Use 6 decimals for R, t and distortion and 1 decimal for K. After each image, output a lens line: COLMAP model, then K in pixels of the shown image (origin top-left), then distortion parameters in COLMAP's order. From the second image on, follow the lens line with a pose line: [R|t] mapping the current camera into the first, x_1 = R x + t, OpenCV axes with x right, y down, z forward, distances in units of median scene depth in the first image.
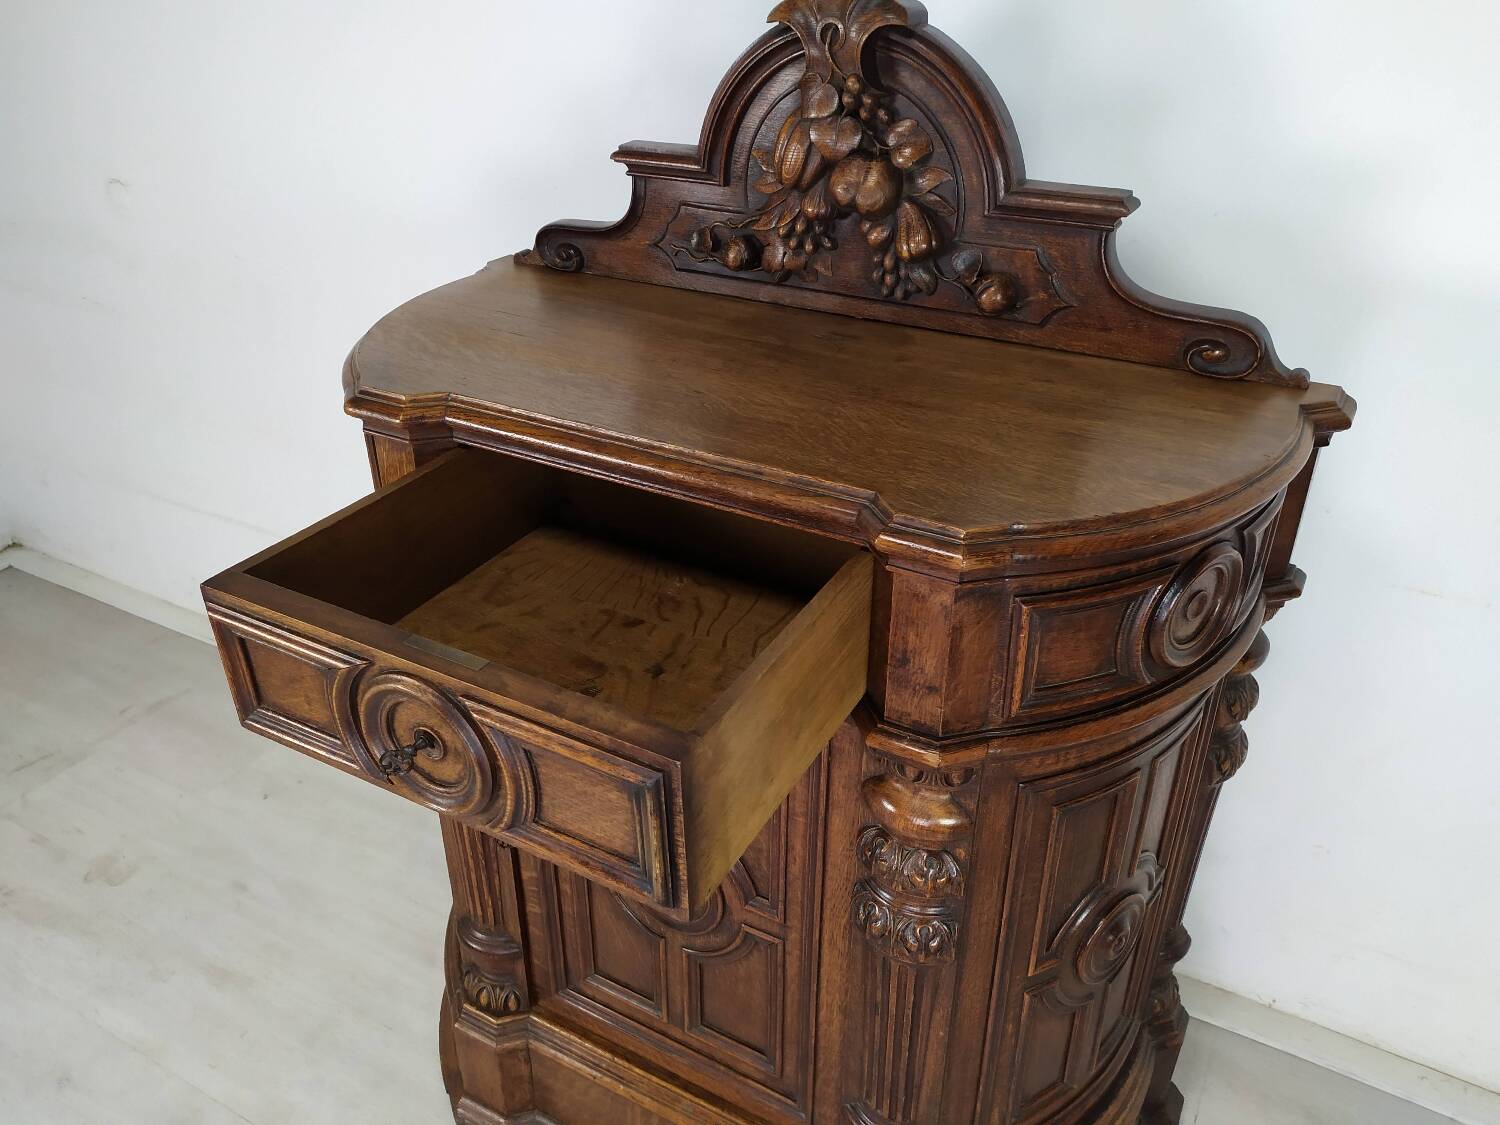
lens RADIAL K [[1142.5, 0, 759.0], [0, 1142.5, 554.3], [0, 0, 1]] dist [0.040600, -0.036827]
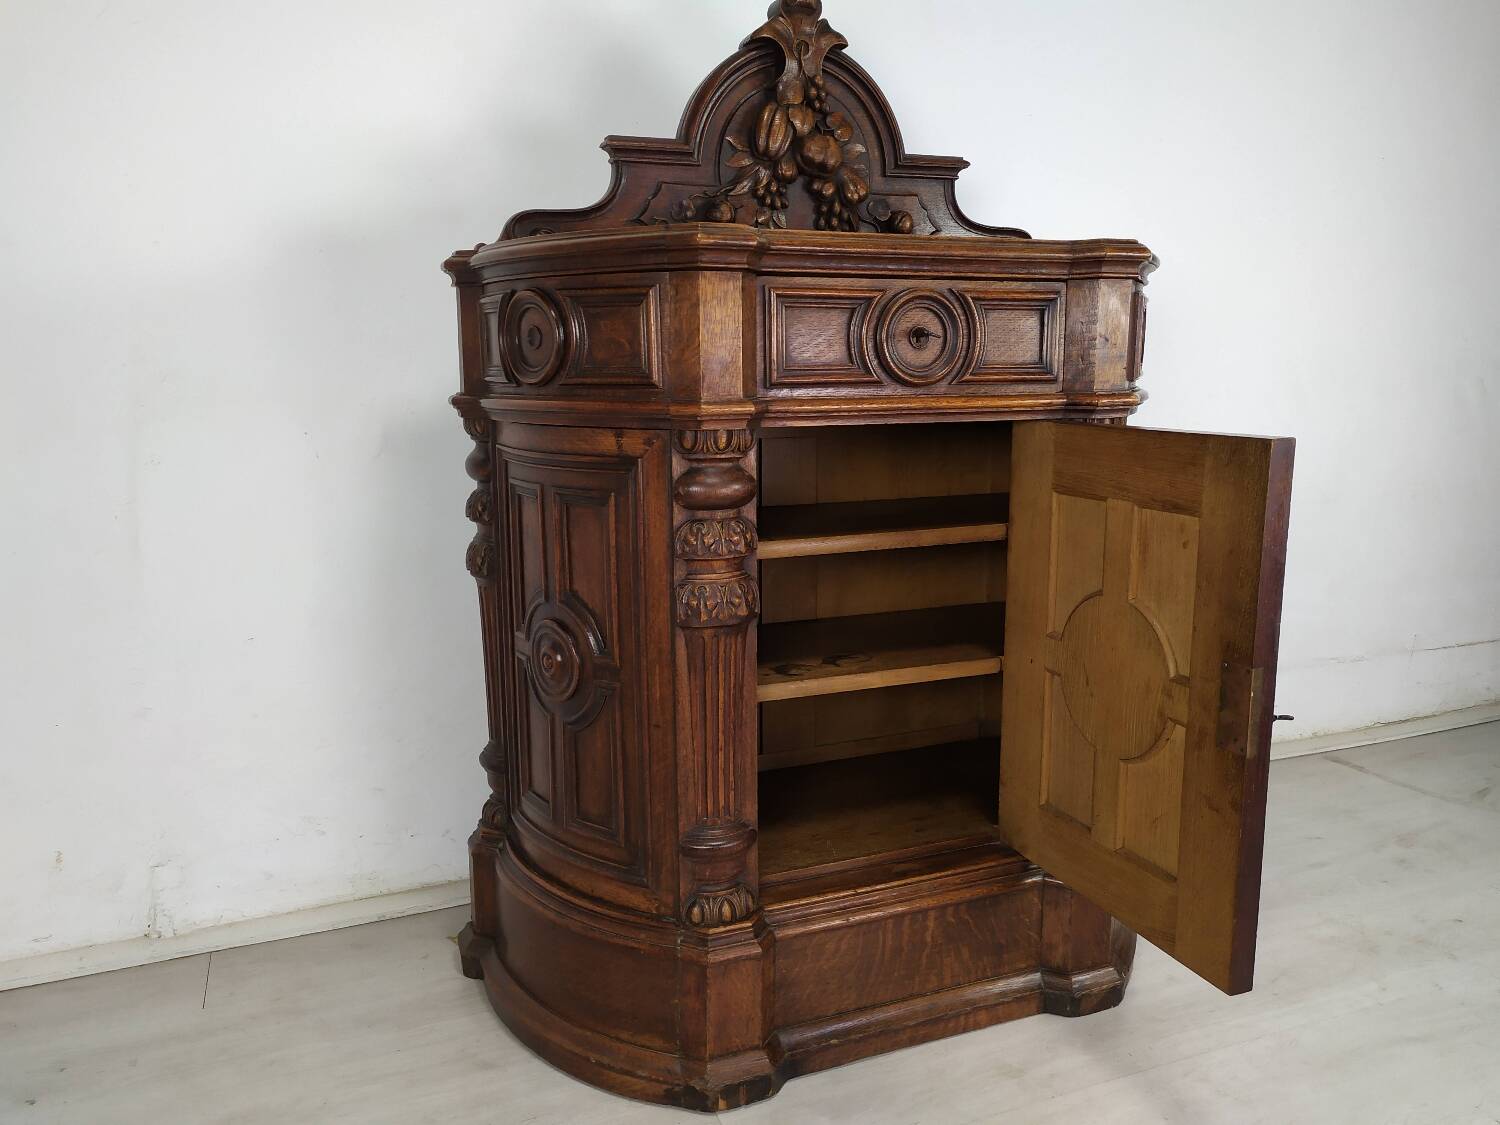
lens RADIAL K [[1142.5, 0, 755.2], [0, 1142.5, 566.6], [0, 0, 1]] dist [0.040600, -0.036827]
pose [[0.635957, -0.152927, 0.756421, -1.150244], [0.379132, 0.915642, -0.133636, 0.323912], [-0.672174, 0.371770, 0.640288, 0.318694]]
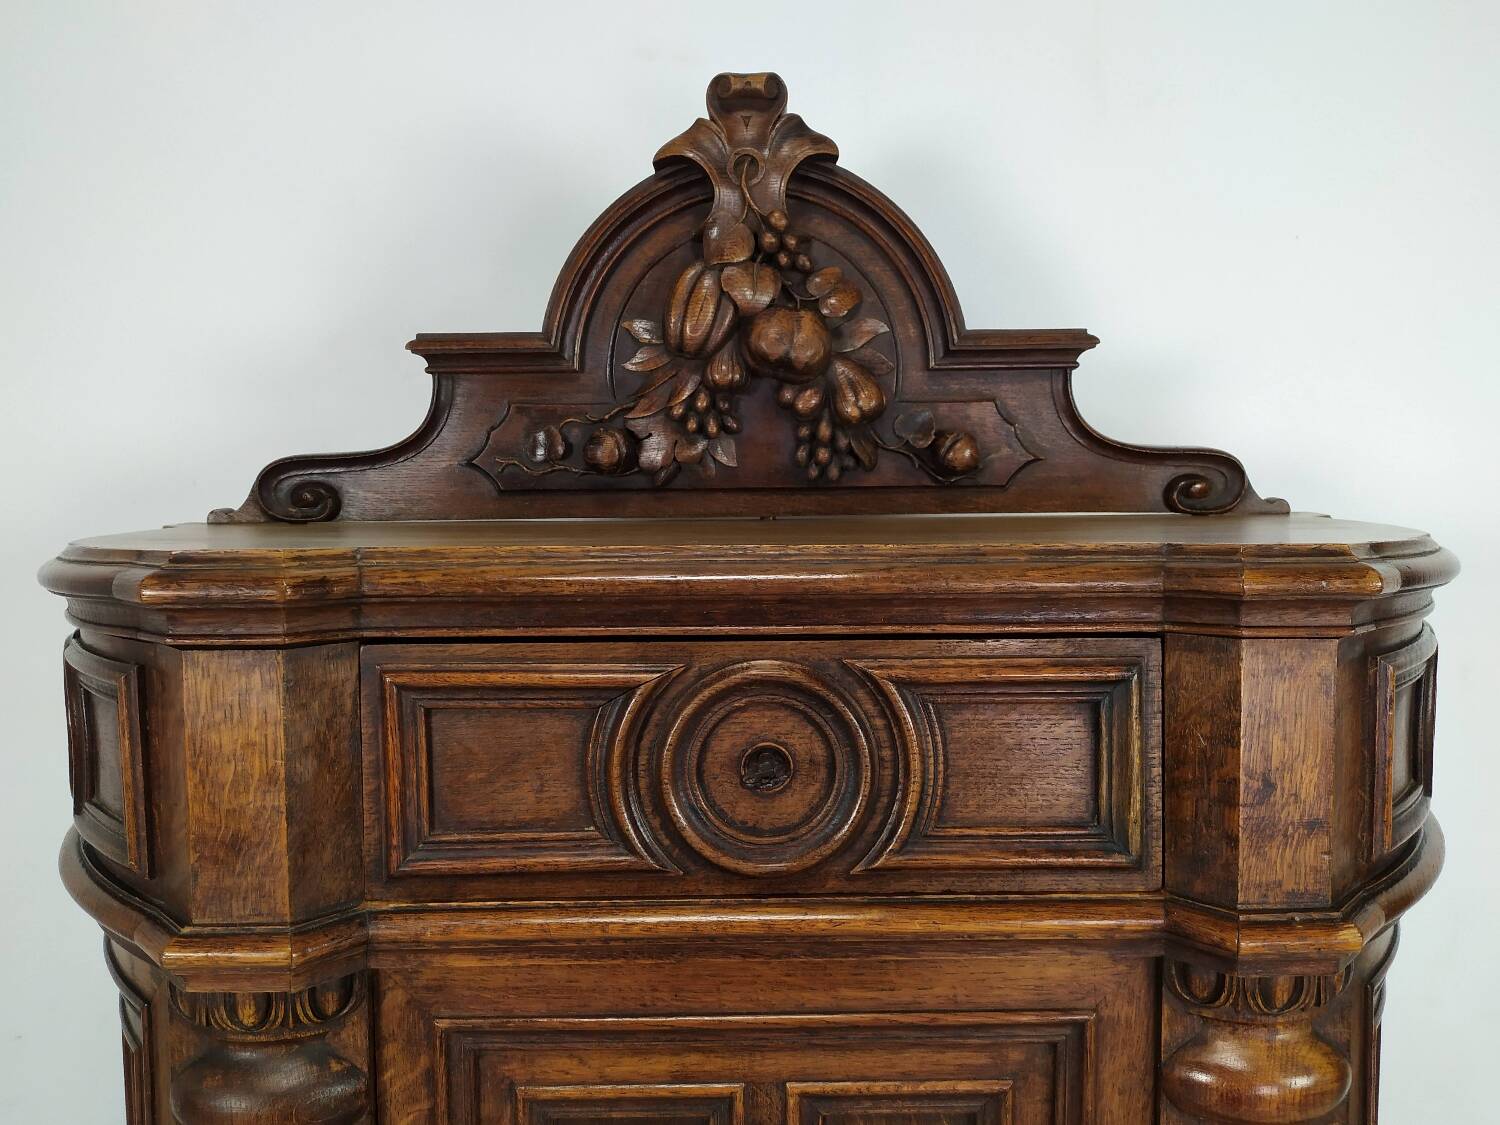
lens RADIAL K [[1142.5, 0, 752.2], [0, 1142.5, 553.4], [0, 0, 1]] dist [0.040600, -0.036827]
pose [[0.866394, -0.045290, 0.497304, -0.350015], [0.251238, 0.900190, -0.355721, 0.102800], [-0.431557, 0.433136, 0.791297, 0.428100]]
